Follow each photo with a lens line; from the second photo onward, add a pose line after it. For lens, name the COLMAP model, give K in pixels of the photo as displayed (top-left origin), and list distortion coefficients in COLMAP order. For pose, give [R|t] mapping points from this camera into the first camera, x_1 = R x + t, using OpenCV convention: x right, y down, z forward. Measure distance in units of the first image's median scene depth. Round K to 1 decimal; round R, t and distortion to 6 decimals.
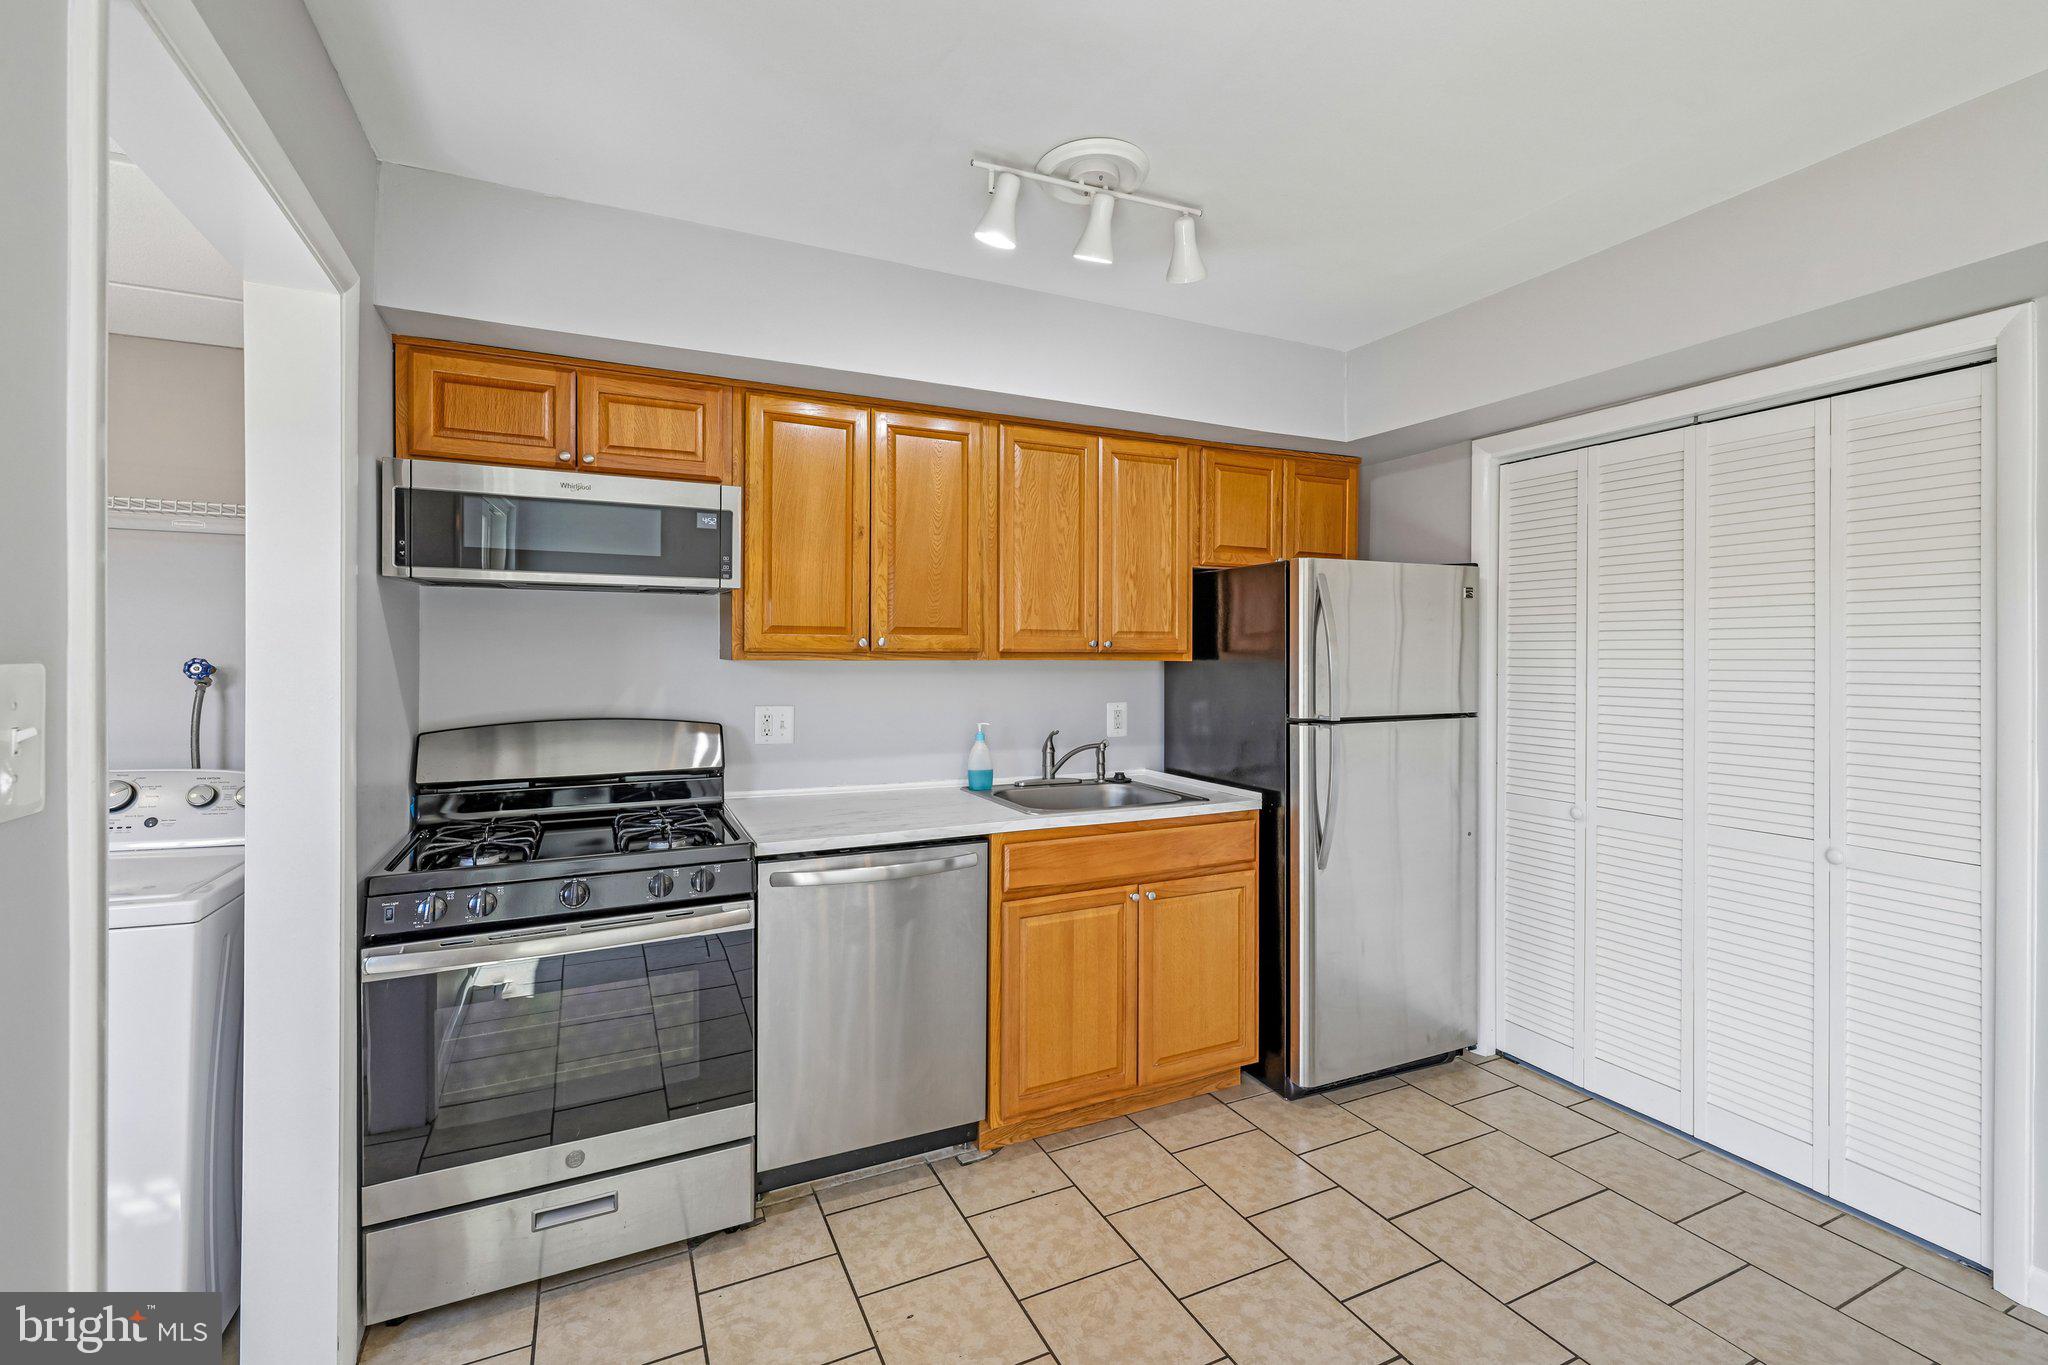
lens RADIAL K [[901.0, 0, 1016.3], [0, 901.0, 653.9], [0, 0, 1]] dist [0.005130, 0.000055]
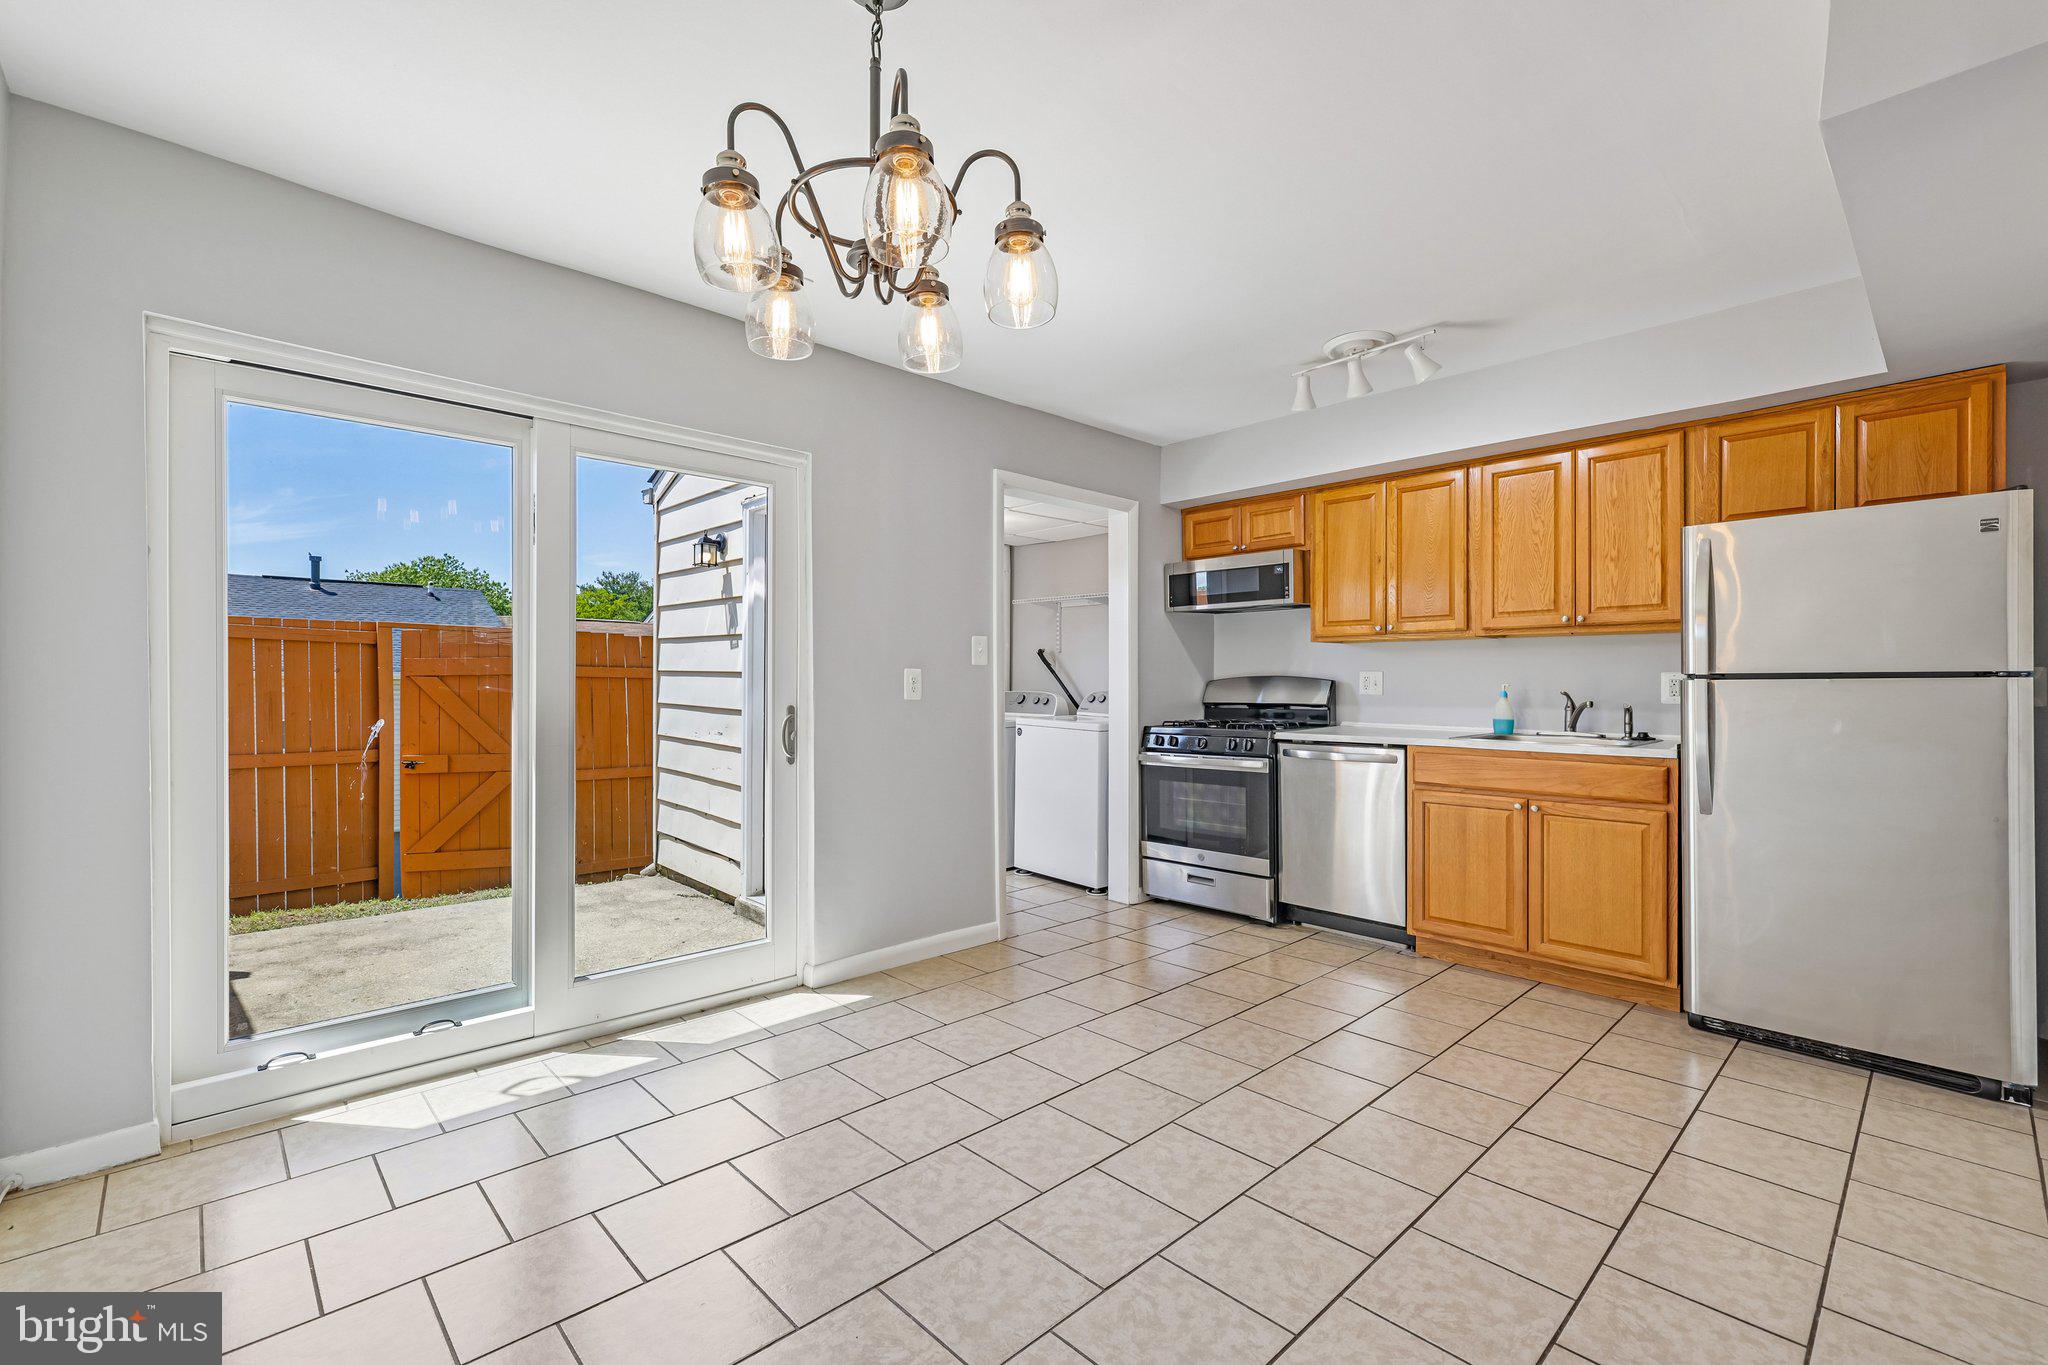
lens RADIAL K [[901.0, 0, 1021.4], [0, 901.0, 689.5], [0, 0, 1]] dist [0.005130, 0.000055]
pose [[0.306424, 0.001436, -0.951894, 1.349044], [-0.001903, 0.999998, 0.000896, 0.111819], [0.951893, 0.001537, 0.306426, -0.123613]]
